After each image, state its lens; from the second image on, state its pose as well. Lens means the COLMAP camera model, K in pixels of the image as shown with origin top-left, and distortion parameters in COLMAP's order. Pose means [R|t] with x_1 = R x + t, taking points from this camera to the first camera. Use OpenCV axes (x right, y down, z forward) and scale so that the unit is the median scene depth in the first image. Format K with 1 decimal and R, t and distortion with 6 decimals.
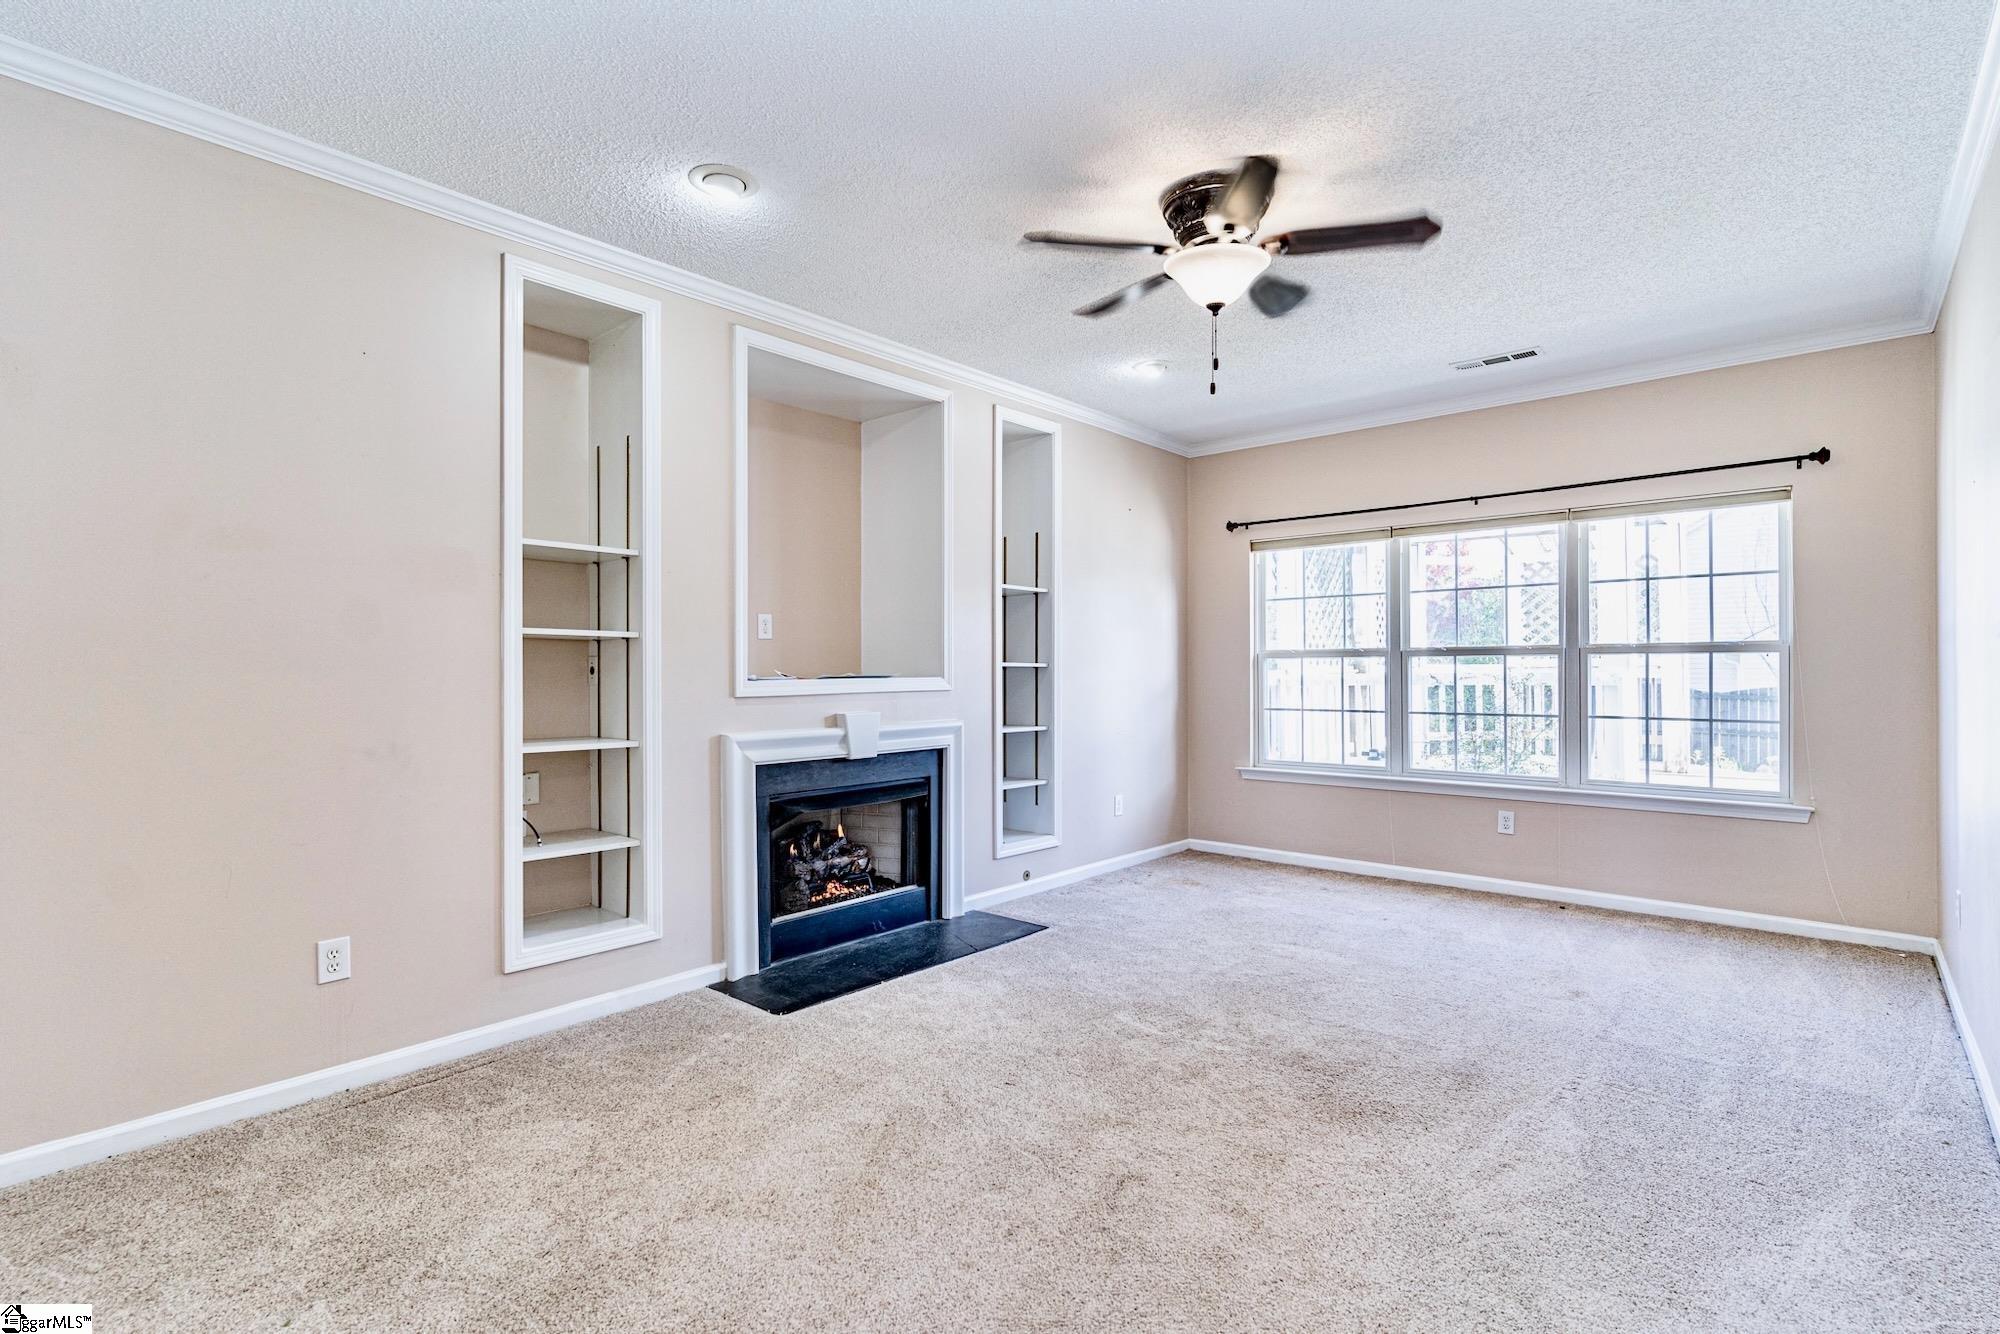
lens RADIAL K [[964.4, 0, 981.2], [0, 964.4, 669.4], [0, 0, 1]] dist [0.004992, -0.001014]
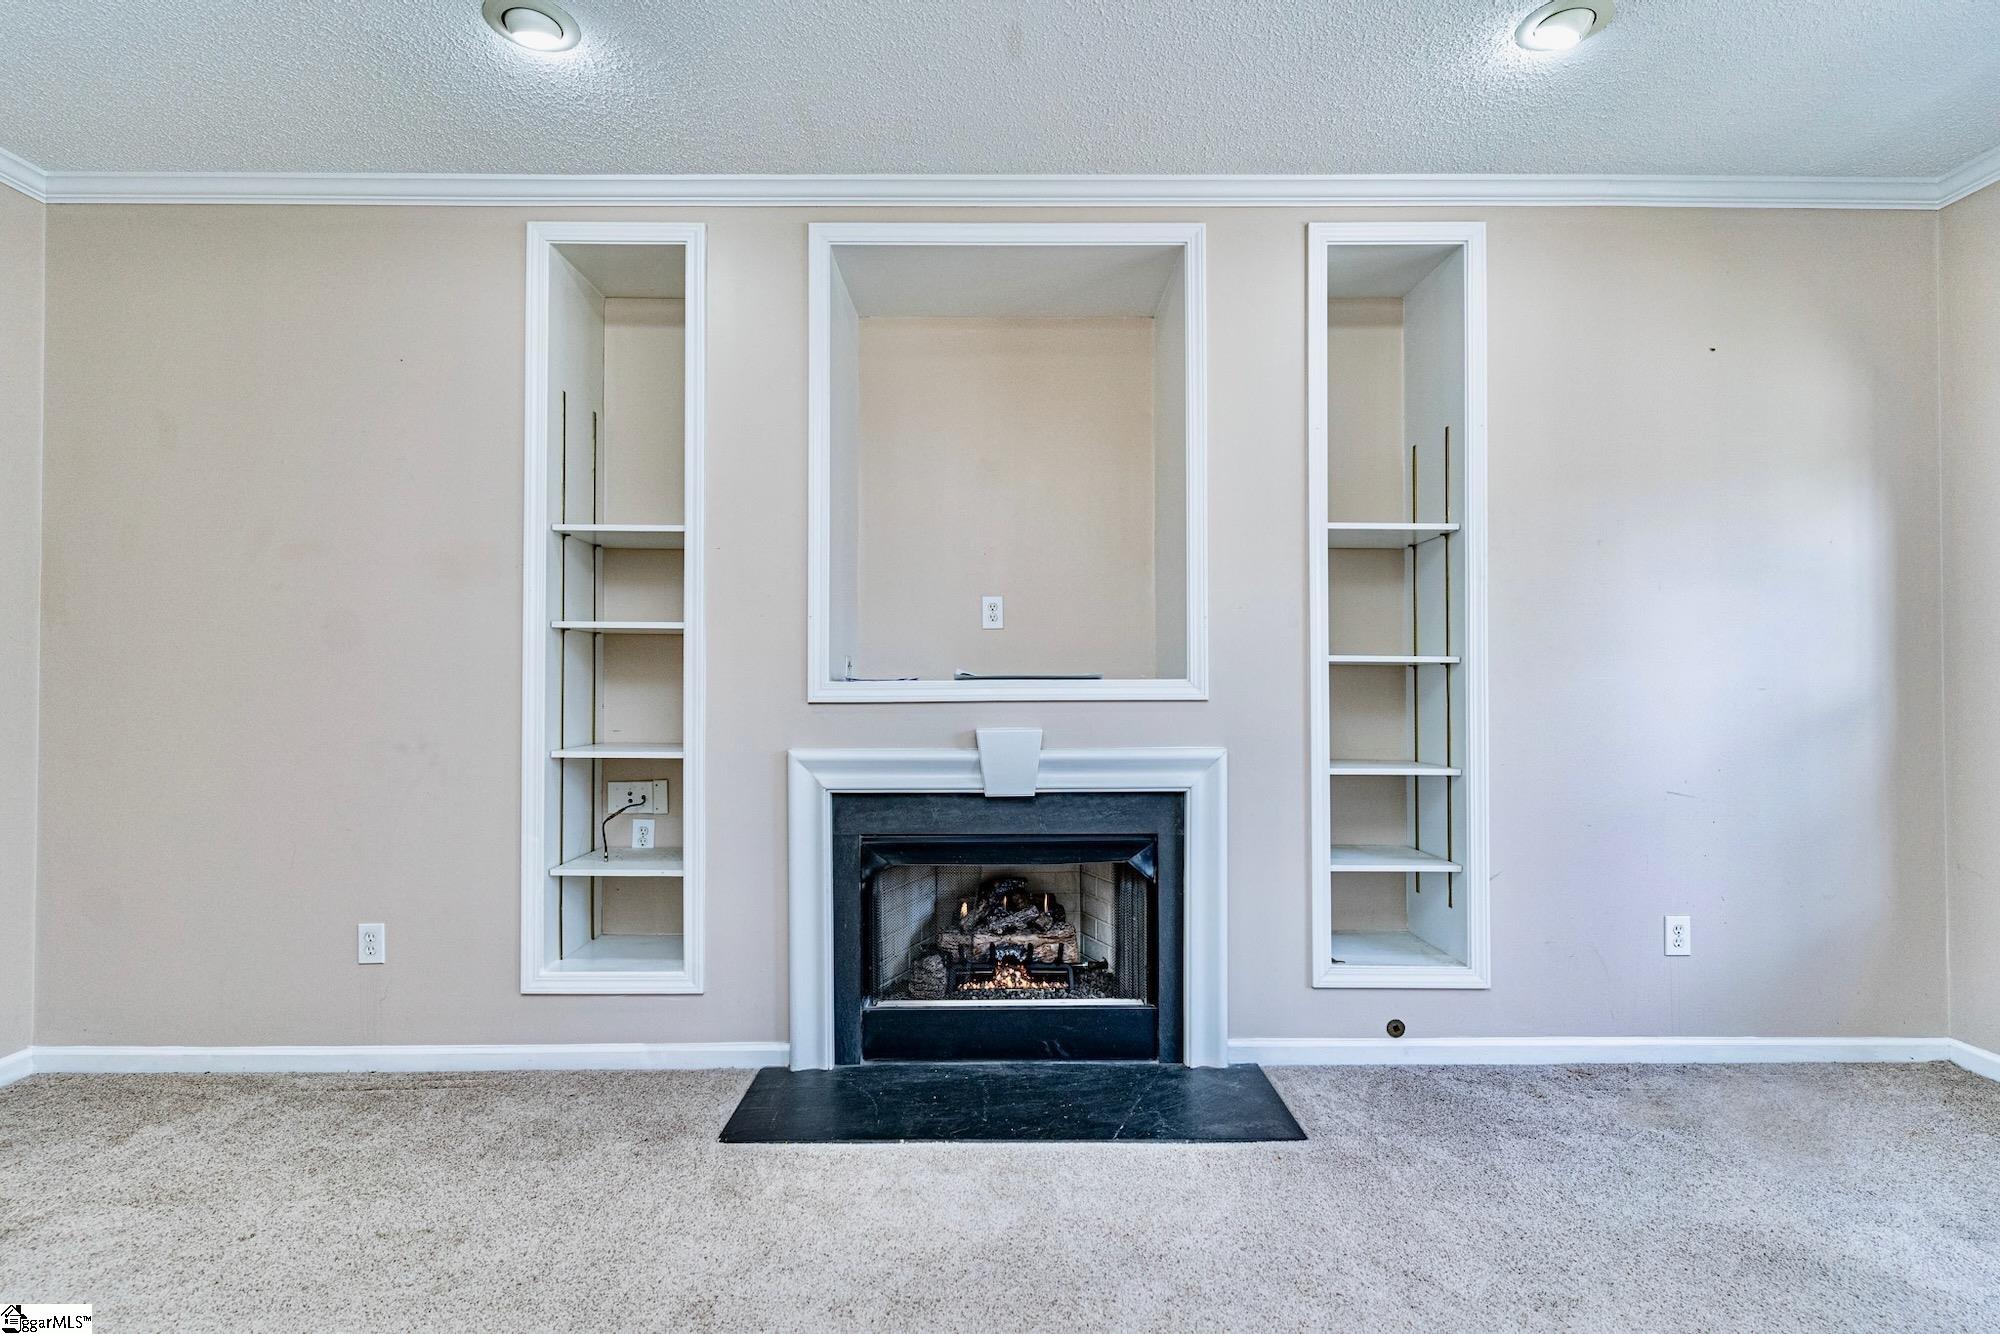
lens RADIAL K [[1013.7, 0, 987.0], [0, 1013.7, 644.2], [0, 0, 1]] dist [0.000892, 0.001344]
pose [[0.672486, -0.008557, -0.740060, 0.405003], [-0.000773, 0.999924, -0.012265, -0.007026], [0.740109, 0.008820, 0.672429, 0.512358]]
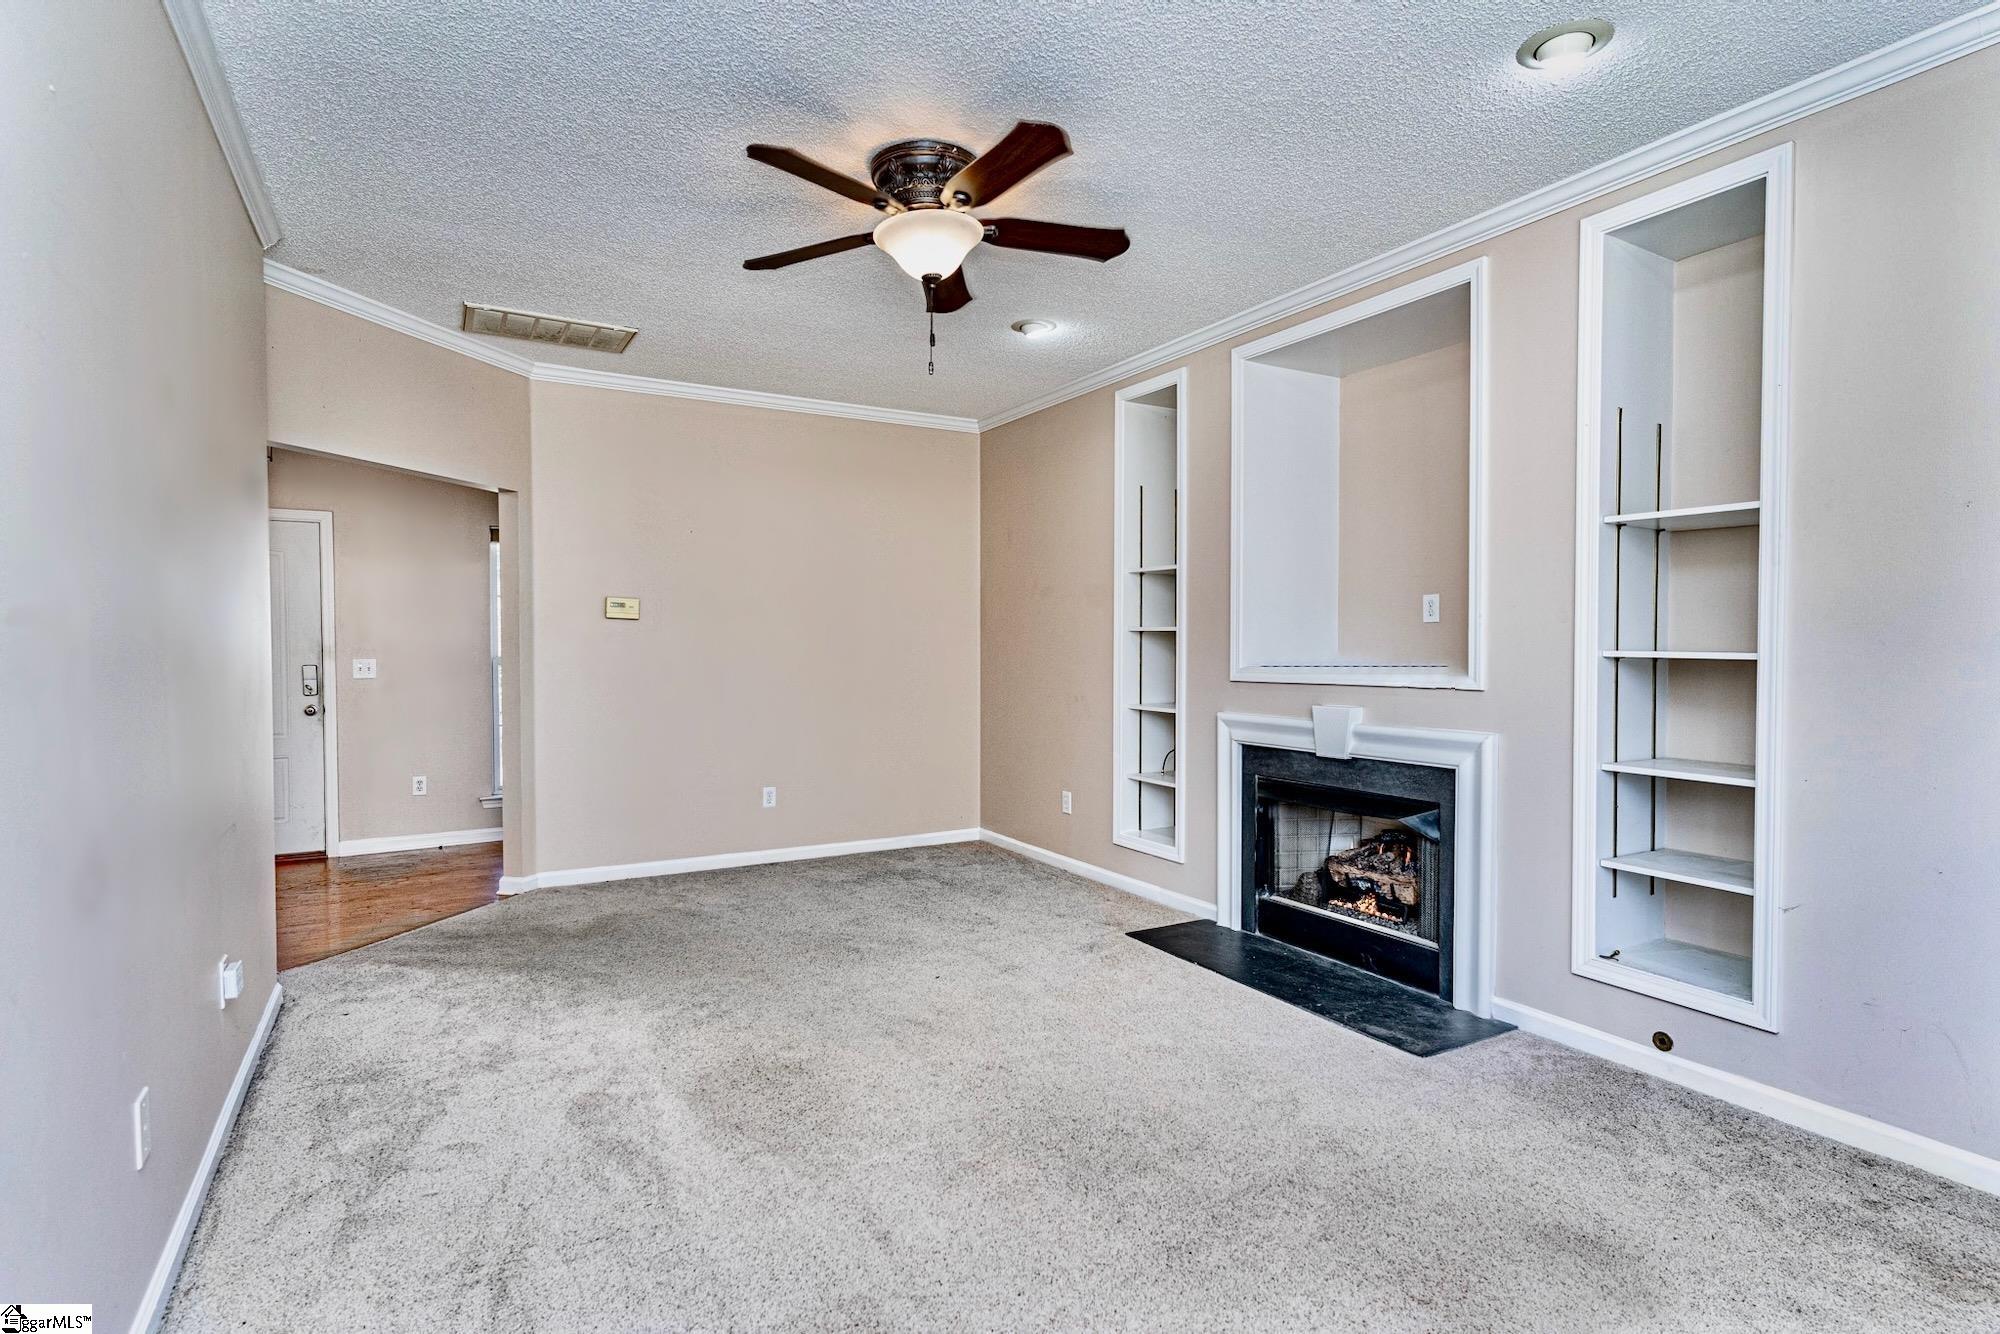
lens RADIAL K [[964.4, 0, 994.9], [0, 964.4, 673.3], [0, 0, 1]] dist [0.004992, -0.001014]
pose [[-0.306545, 0.026099, -0.951498, 0.829475], [-0.003864, 0.999582, 0.028663, -0.010003], [0.951848, 0.012464, -0.306316, 0.990251]]
